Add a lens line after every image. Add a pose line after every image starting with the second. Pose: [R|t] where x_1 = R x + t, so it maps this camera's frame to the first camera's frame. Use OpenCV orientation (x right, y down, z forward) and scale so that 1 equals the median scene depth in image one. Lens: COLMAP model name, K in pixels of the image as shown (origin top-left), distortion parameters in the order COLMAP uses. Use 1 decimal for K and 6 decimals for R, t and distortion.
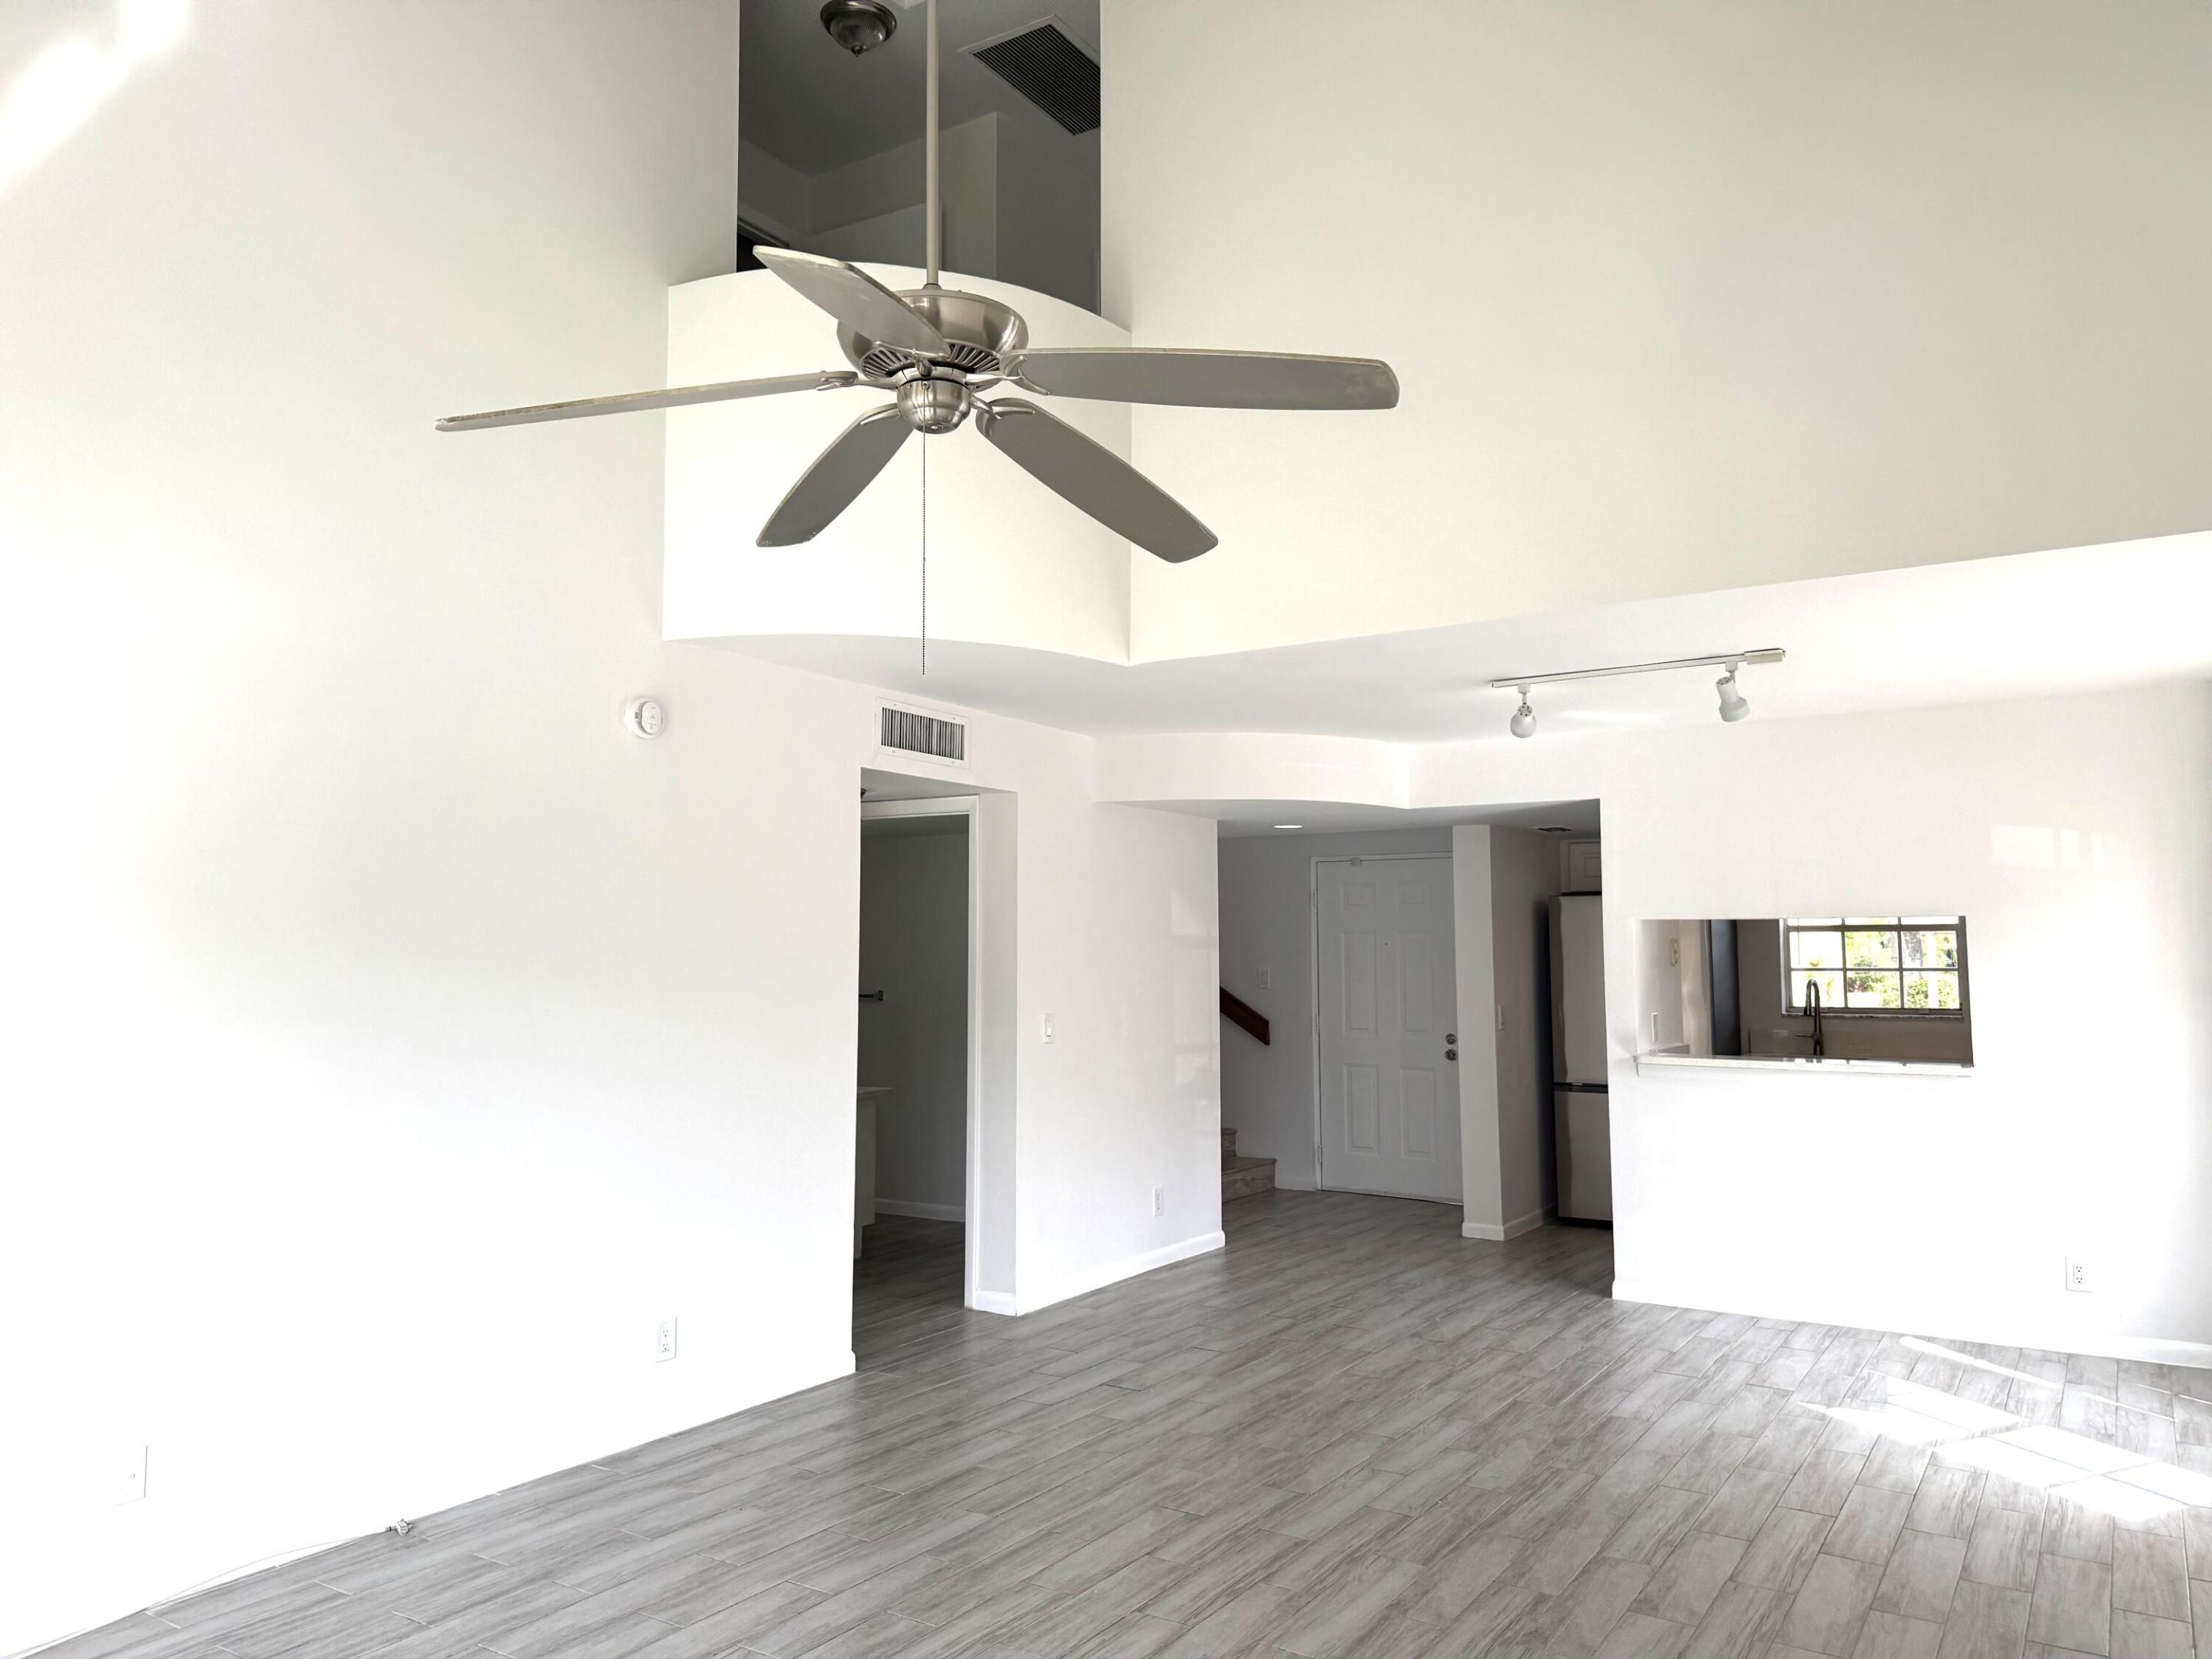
lens RADIAL K [[1552.6, 0, 1104.2], [0, 1552.6, 845.3], [0, 0, 1]] dist [0.037807, -0.046052]
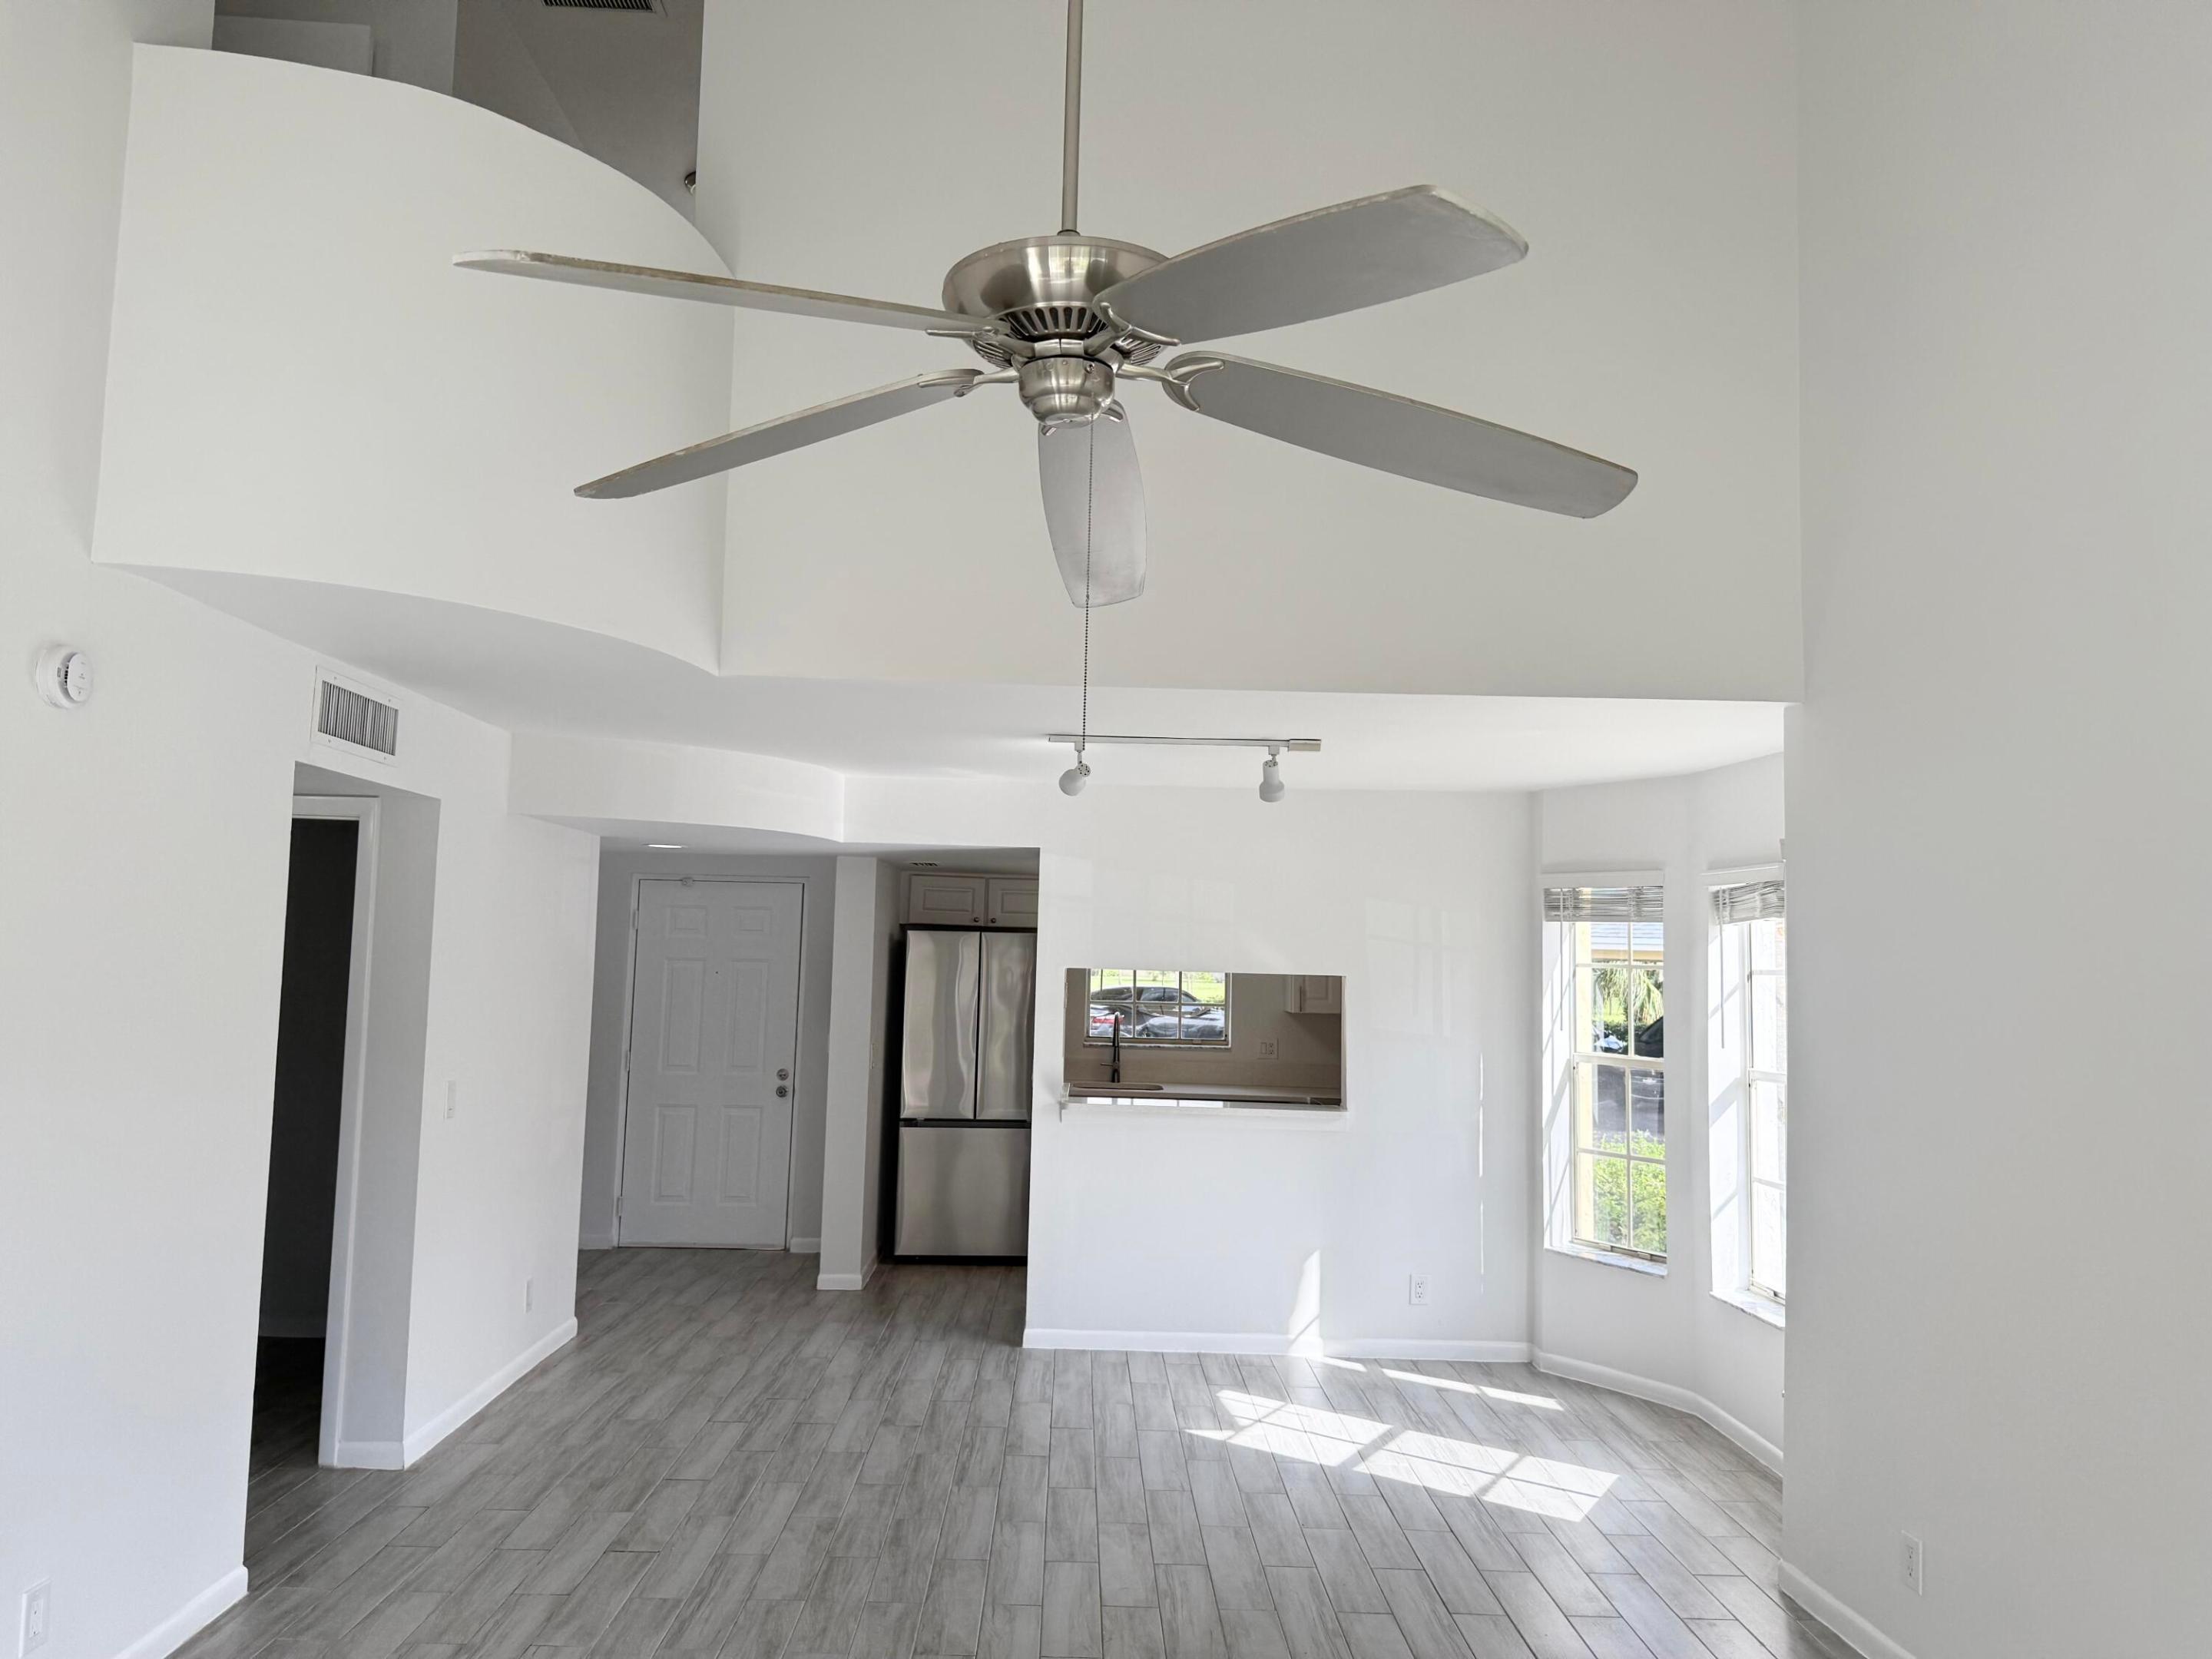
lens RADIAL K [[1552.6, 0, 1094.2], [0, 1552.6, 832.8], [0, 0, 1]] dist [0.037807, -0.046052]
pose [[0.830775, 0.066914, 0.552571, -0.291296], [-0.066761, 0.997560, -0.020427, -0.030746], [-0.552590, -0.019920, 0.833215, 0.205976]]
